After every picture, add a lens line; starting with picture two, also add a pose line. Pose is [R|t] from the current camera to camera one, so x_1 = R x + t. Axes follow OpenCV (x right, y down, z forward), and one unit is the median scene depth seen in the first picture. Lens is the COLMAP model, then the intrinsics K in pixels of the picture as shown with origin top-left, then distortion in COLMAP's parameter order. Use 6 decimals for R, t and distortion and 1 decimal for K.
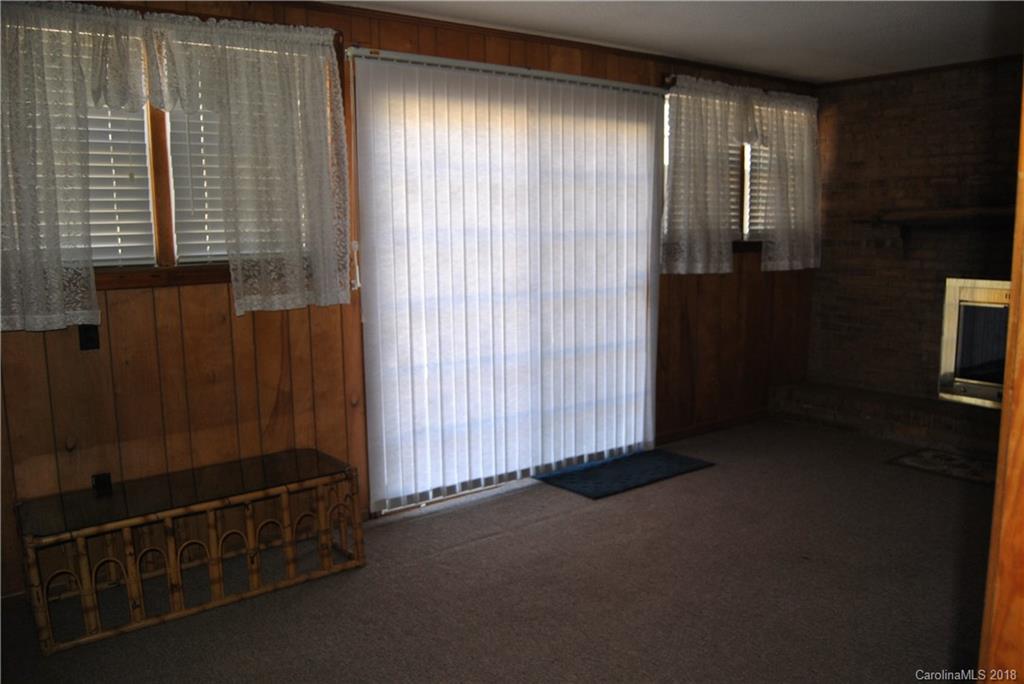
lens RADIAL K [[799.9, 0, 517.6], [0, 799.9, 347.7], [0, 0, 1]] dist [-0.116134, 0.075267]
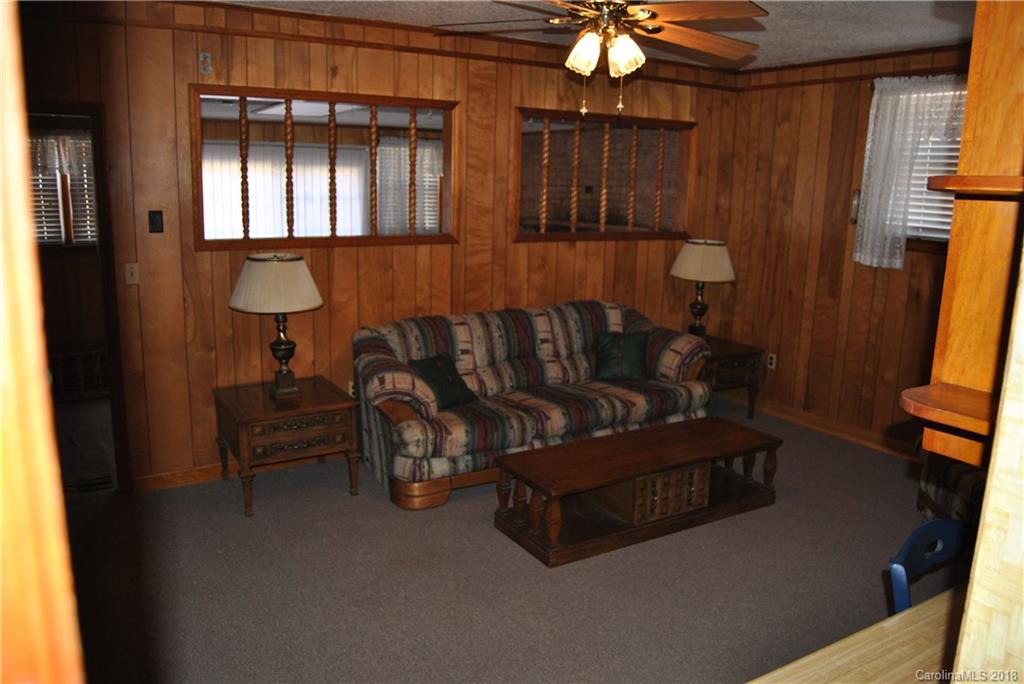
lens RADIAL K [[799.9, 0, 517.6], [0, 799.9, 347.7], [0, 0, 1]] dist [-0.116134, 0.075267]
pose [[0.995592, 0.054332, -0.076451, 0.592784], [-0.050082, 0.997149, 0.056448, -0.001745], [0.079300, -0.052370, 0.995474, -0.645878]]
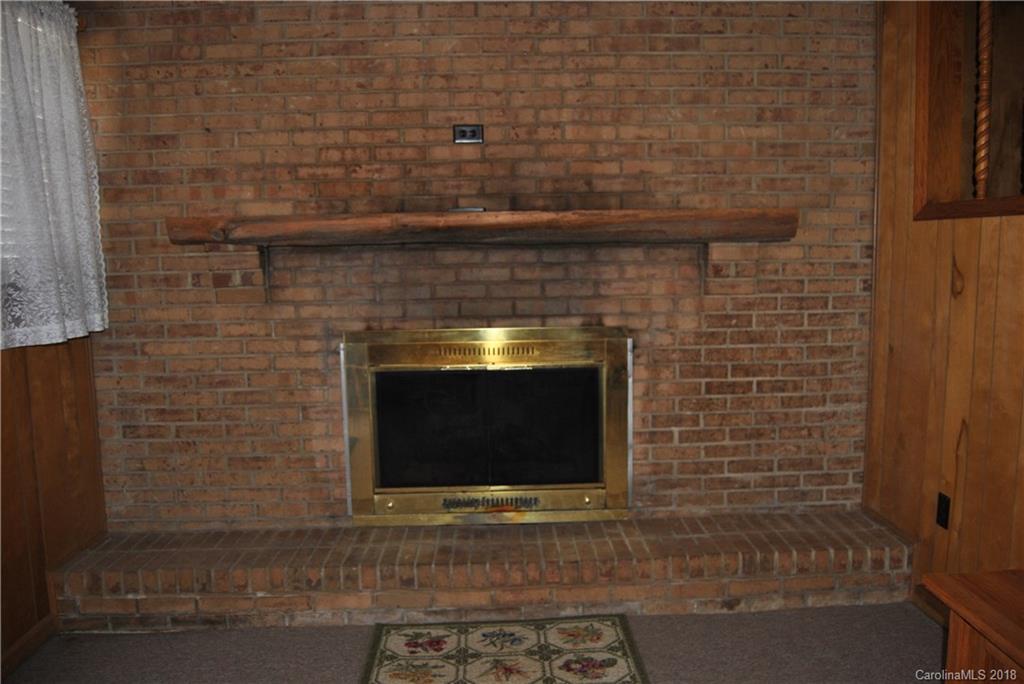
lens RADIAL K [[799.9, 0, 517.6], [0, 799.9, 347.7], [0, 0, 1]] dist [-0.116134, 0.075267]
pose [[0.559646, -0.102744, 0.822338, 0.110636], [0.129312, 0.990957, 0.035808, -0.078908], [-0.818581, 0.086298, 0.567871, 0.517493]]
